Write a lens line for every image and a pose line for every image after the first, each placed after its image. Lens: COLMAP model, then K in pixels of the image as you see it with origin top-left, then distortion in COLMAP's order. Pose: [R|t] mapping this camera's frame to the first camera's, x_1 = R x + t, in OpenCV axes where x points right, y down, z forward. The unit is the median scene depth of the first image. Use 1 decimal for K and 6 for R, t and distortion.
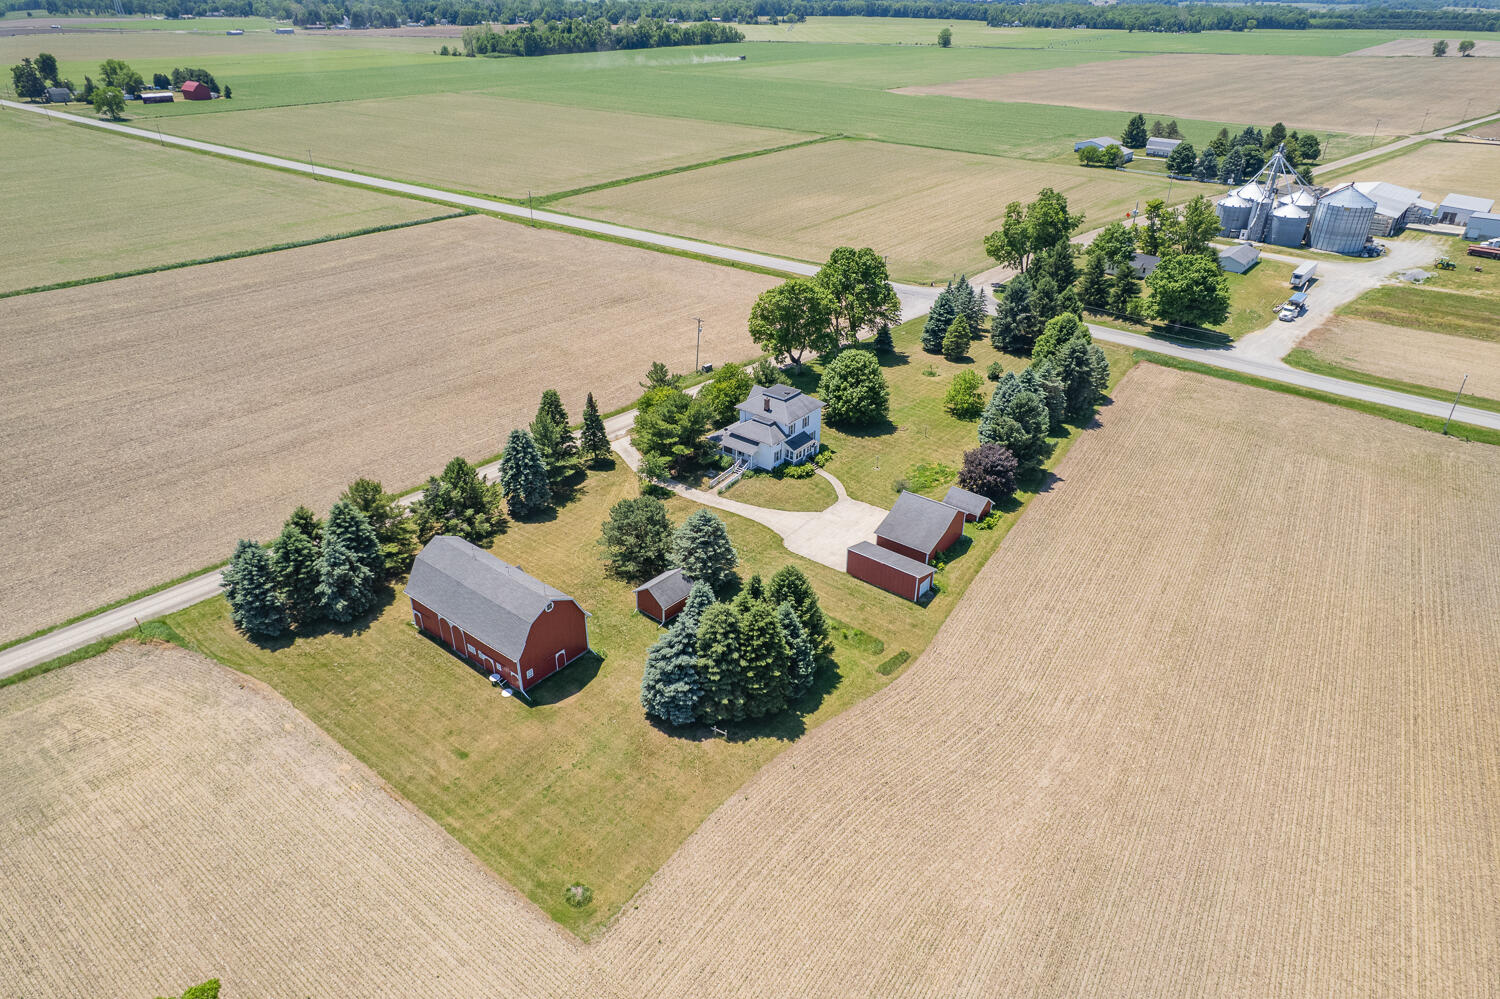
lens RADIAL K [[964.6, 0, 755.5], [0, 964.6, 505.3], [0, 0, 1]] dist [-0.086022, 0.085768]
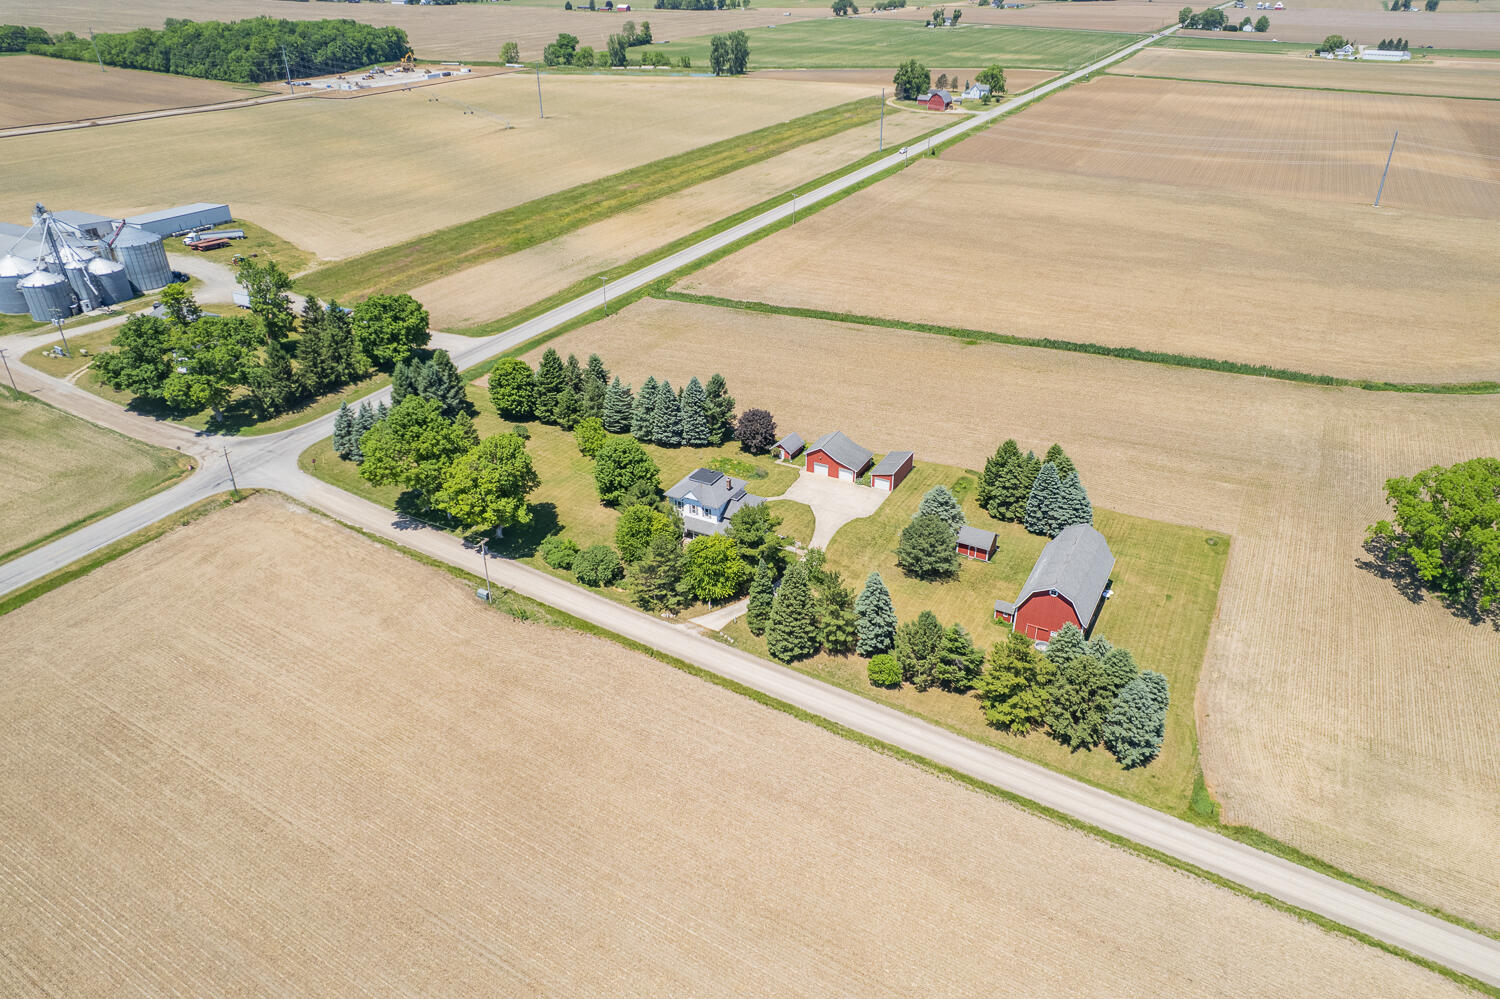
lens RADIAL K [[1014.8, 0, 798.5], [0, 1014.8, 498.4], [0, 0, 1]] dist [-0.077546, 0.068439]
pose [[-0.202599, -0.488187, 0.848897, -1.027928], [0.462812, 0.716216, 0.522340, -0.684818], [-0.862994, 0.498706, 0.080834, 0.888948]]
